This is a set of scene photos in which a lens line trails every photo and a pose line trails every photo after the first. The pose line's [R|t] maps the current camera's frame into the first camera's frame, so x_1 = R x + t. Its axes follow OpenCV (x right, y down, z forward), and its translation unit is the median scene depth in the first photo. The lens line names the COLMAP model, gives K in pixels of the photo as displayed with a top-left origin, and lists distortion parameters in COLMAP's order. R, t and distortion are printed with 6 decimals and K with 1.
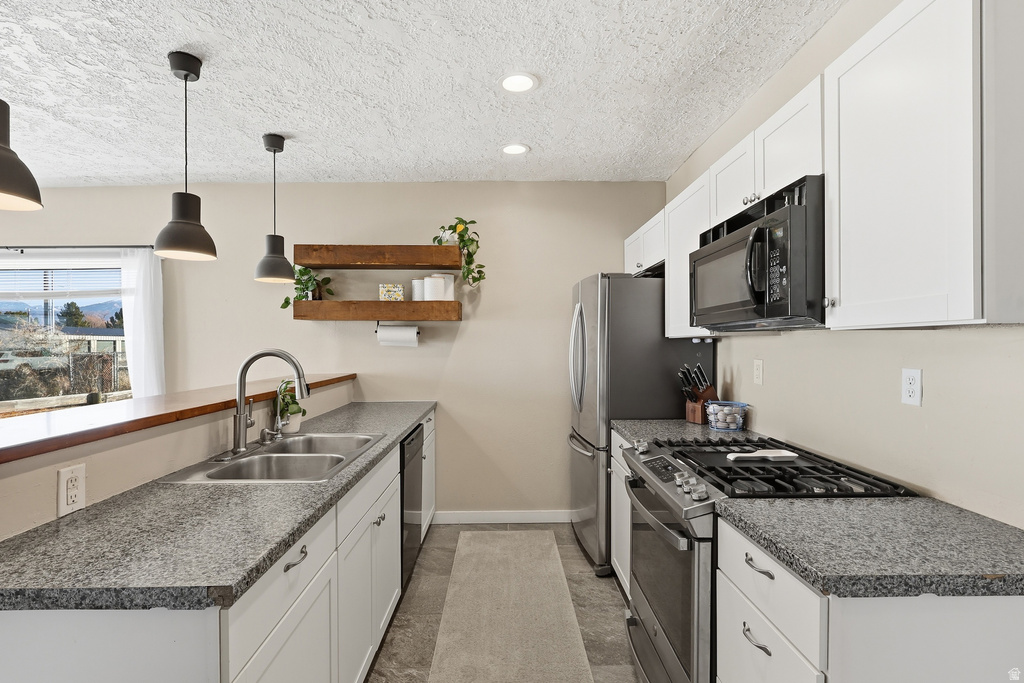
lens RADIAL K [[482.2, 0, 509.4], [0, 482.2, 345.5], [0, 0, 1]] dist [-0.002884, 0.001180]
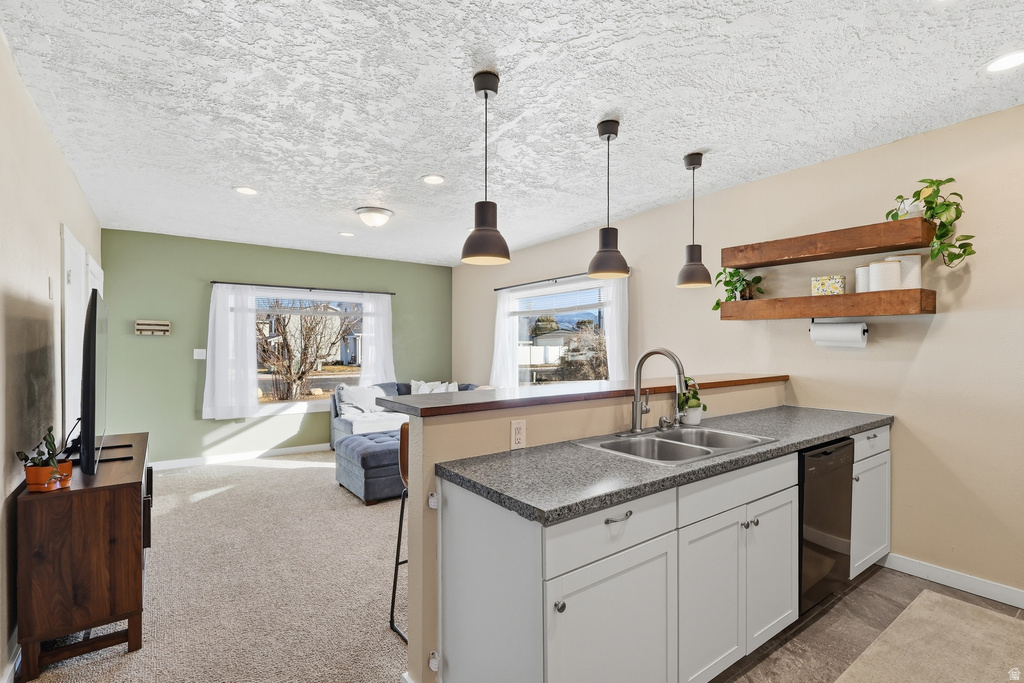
lens RADIAL K [[482.2, 0, 510.1], [0, 482.2, 345.7], [0, 0, 1]] dist [-0.002884, 0.001180]
pose [[0.576286, 0.005954, -0.817226, 0.179601], [-0.004376, 0.999982, 0.004199, -0.001599], [0.817236, 0.001157, 0.576302, 0.025768]]
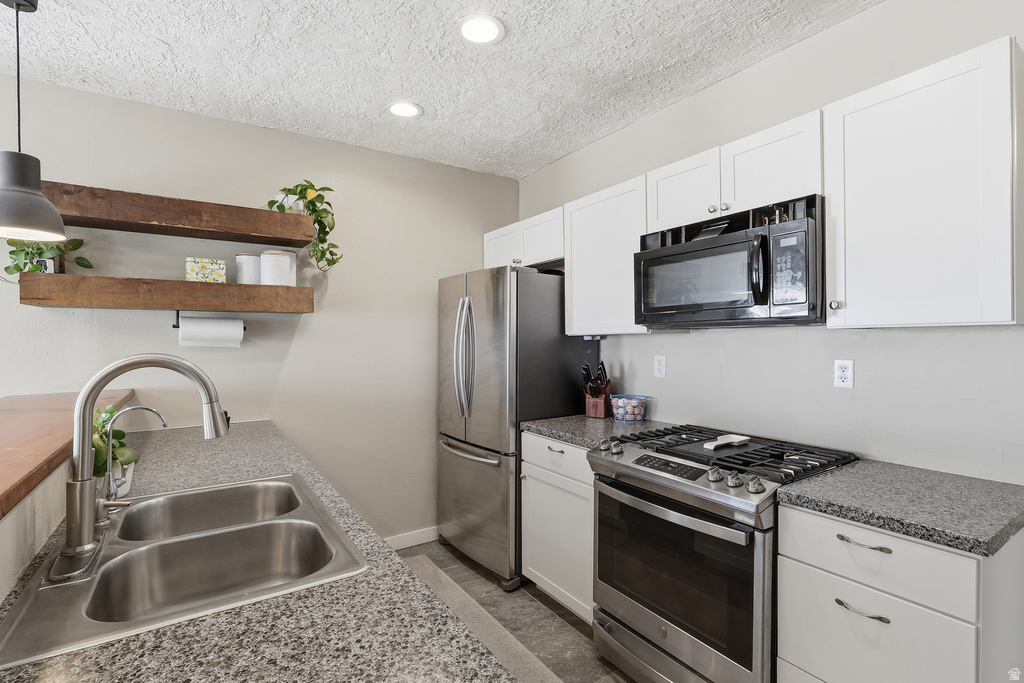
lens RADIAL K [[482.2, 0, 508.0], [0, 482.2, 343.0], [0, 0, 1]] dist [-0.002884, 0.001180]
pose [[0.843409, -0.007744, 0.537216, -0.319670], [0.008229, 0.999965, 0.001494, -0.002463], [-0.537209, 0.003161, 0.843444, 0.219565]]
